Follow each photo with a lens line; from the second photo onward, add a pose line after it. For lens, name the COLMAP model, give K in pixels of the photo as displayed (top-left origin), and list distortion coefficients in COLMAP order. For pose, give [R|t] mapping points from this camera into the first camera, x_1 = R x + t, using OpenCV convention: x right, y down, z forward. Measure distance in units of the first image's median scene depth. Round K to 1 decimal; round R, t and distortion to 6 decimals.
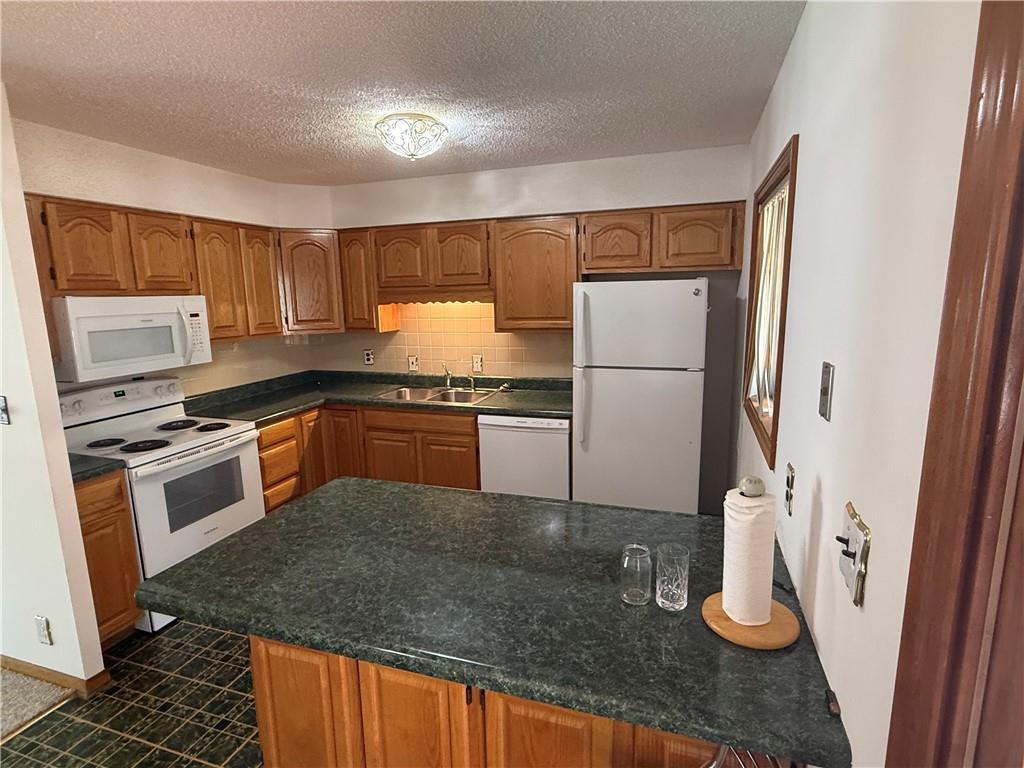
lens RADIAL K [[530.3, 0, 517.0], [0, 530.3, 384.1], [0, 0, 1]] dist [-0.002728, -0.000861]
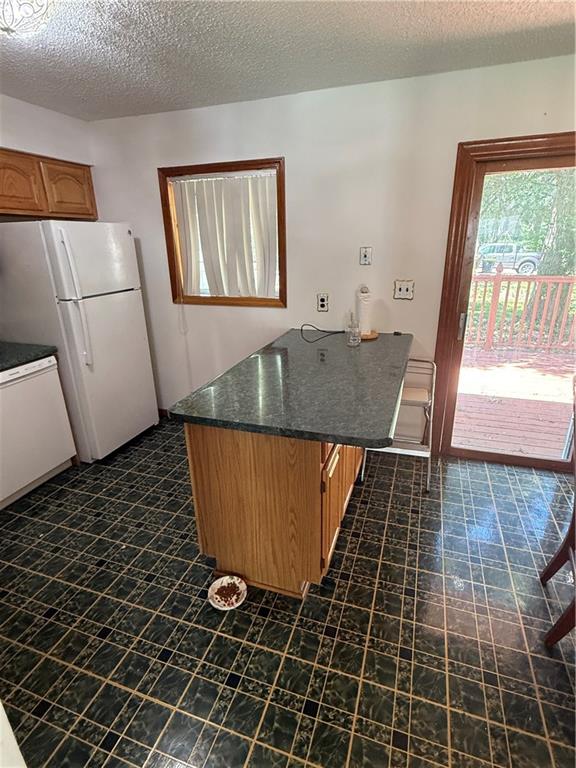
lens RADIAL K [[397.7, 0, 291.7], [0, 397.7, 385.0], [0, 0, 1]] dist [-0.002728, -0.000861]
pose [[0.011905, -0.324994, 0.945641, -1.376876], [0.195072, 0.928292, 0.316575, -0.077624], [-0.980717, 0.180700, 0.074449, 0.967484]]
